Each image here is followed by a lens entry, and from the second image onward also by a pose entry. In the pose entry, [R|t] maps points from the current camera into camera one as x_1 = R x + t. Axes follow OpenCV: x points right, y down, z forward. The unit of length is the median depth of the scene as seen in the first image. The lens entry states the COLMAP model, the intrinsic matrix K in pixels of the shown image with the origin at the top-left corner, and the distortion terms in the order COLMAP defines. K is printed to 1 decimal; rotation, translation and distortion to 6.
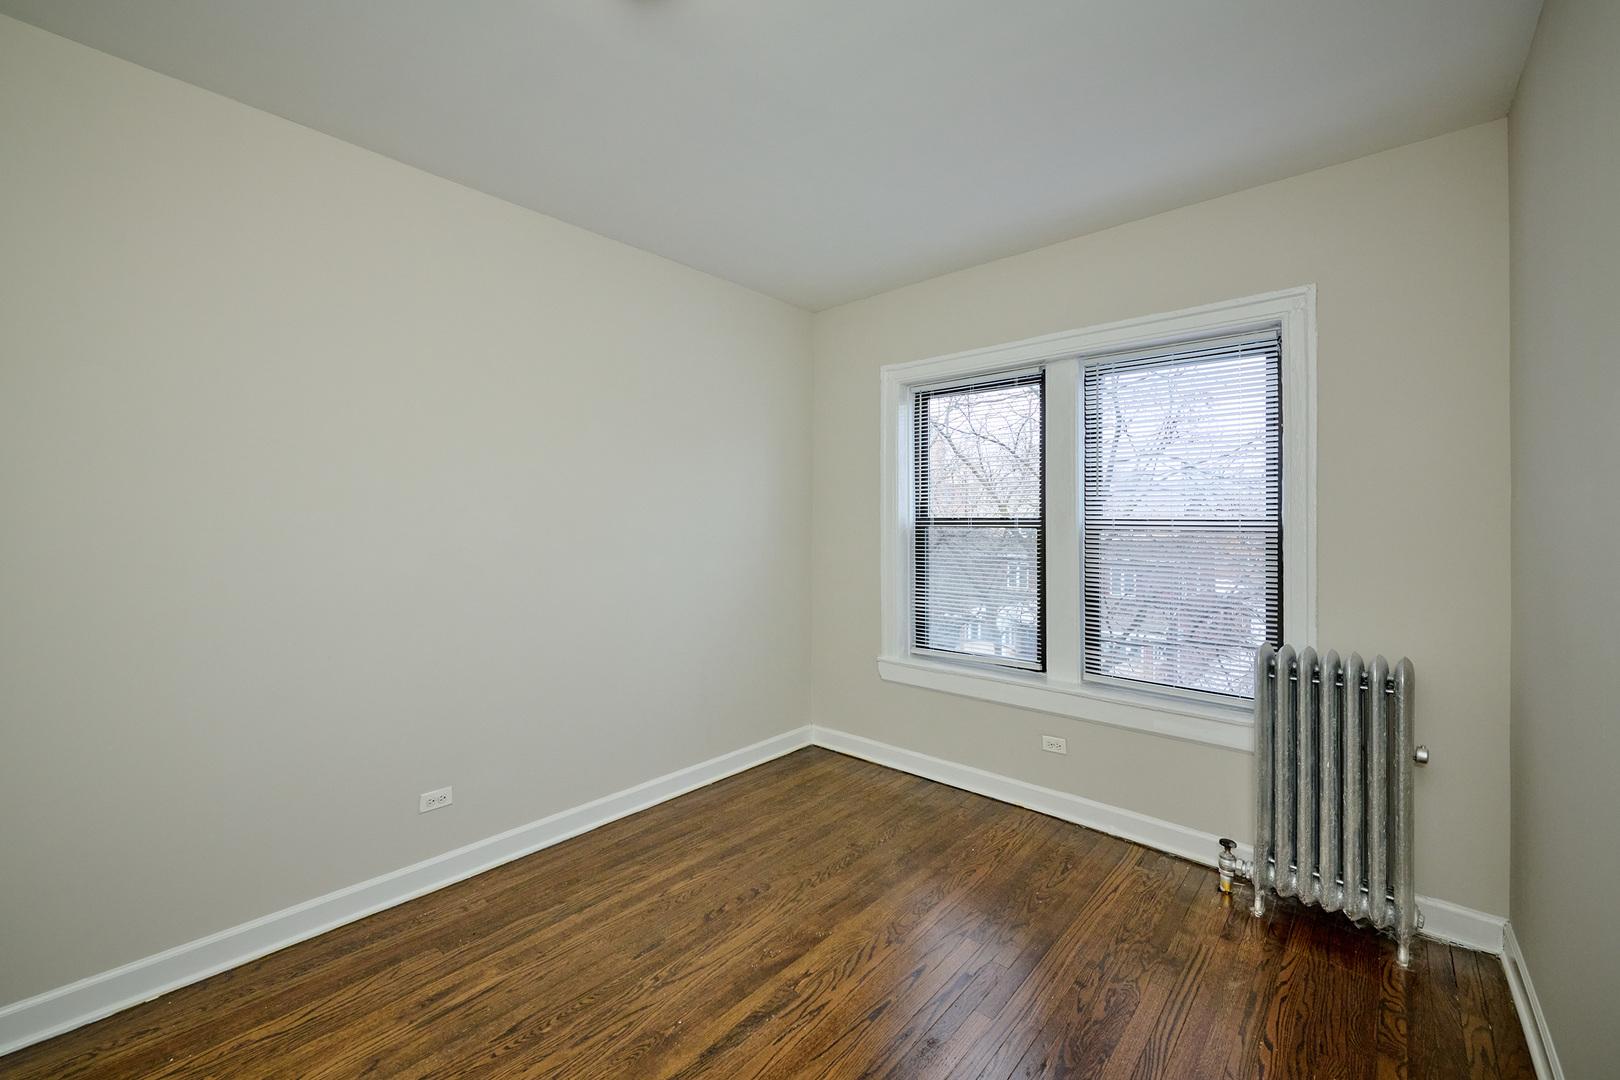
lens RADIAL K [[662.1, 0, 811.4], [0, 662.1, 525.3], [0, 0, 1]] dist [0.004010, 0.000018]
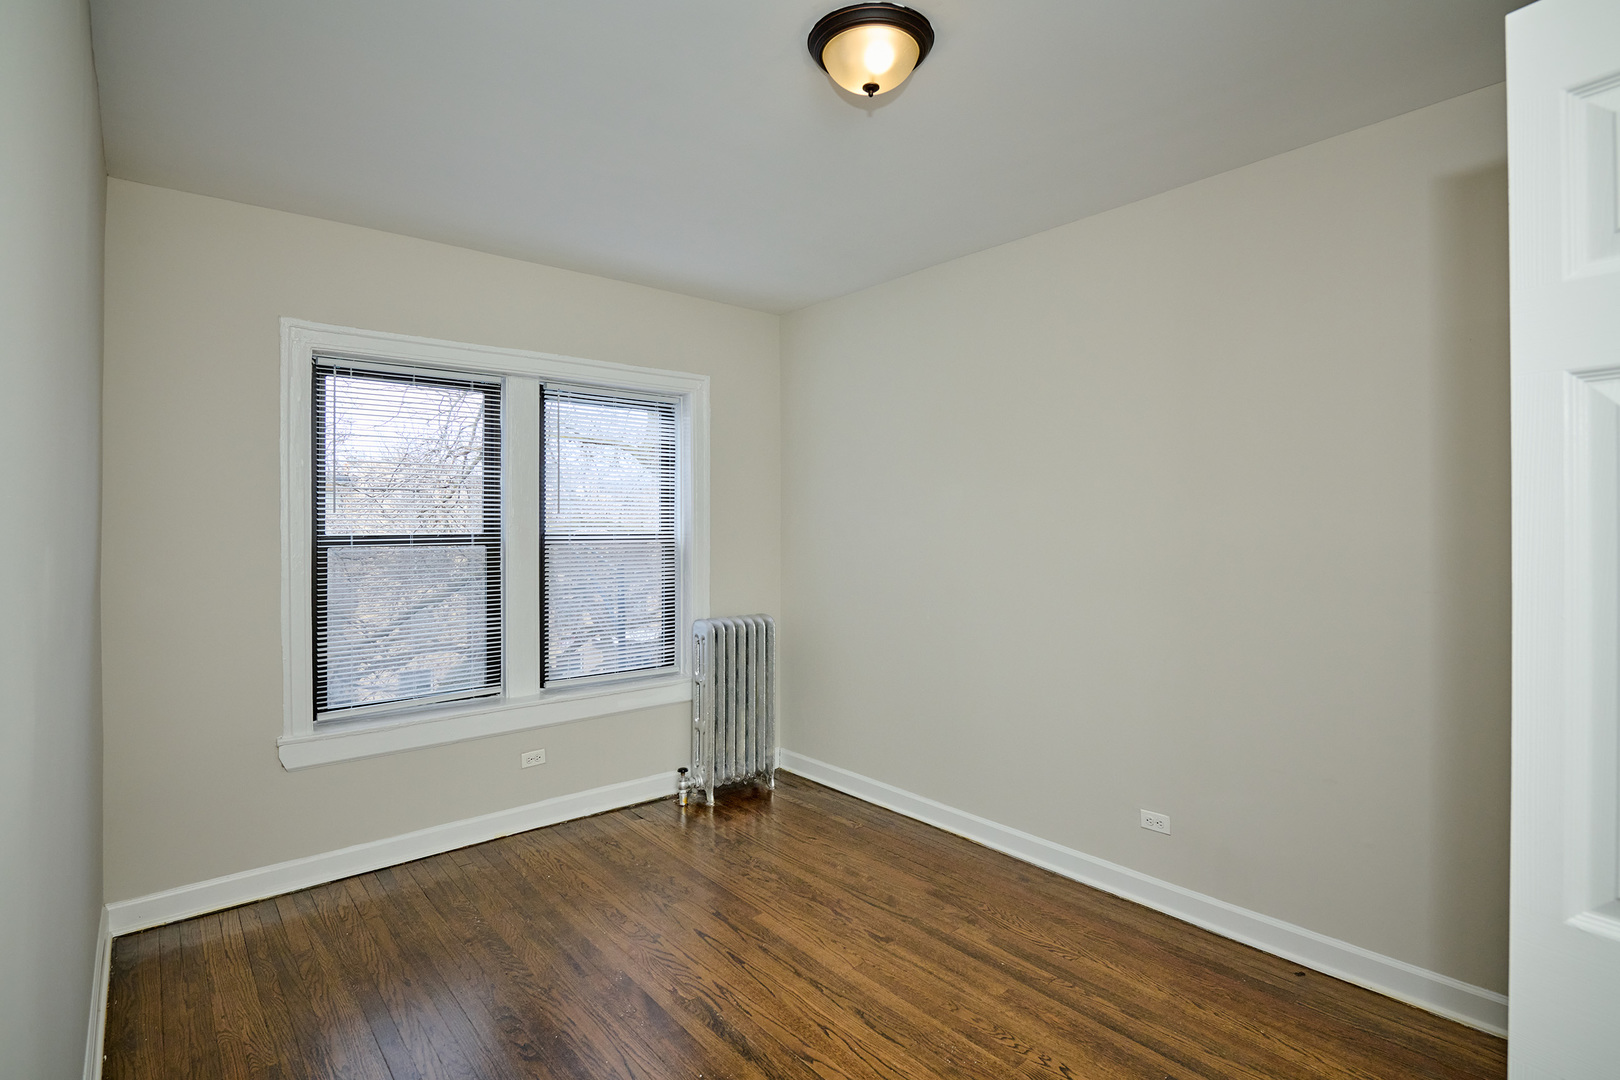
lens RADIAL K [[805.1, 0, 814.7], [0, 805.1, 533.3], [0, 0, 1]] dist [-0.006916, -0.001847]
pose [[0.124464, -0.014757, 0.992114, -0.786545], [0.014456, 0.999810, 0.013058, -0.021491], [-0.992119, 0.012717, 0.124654, 0.416126]]
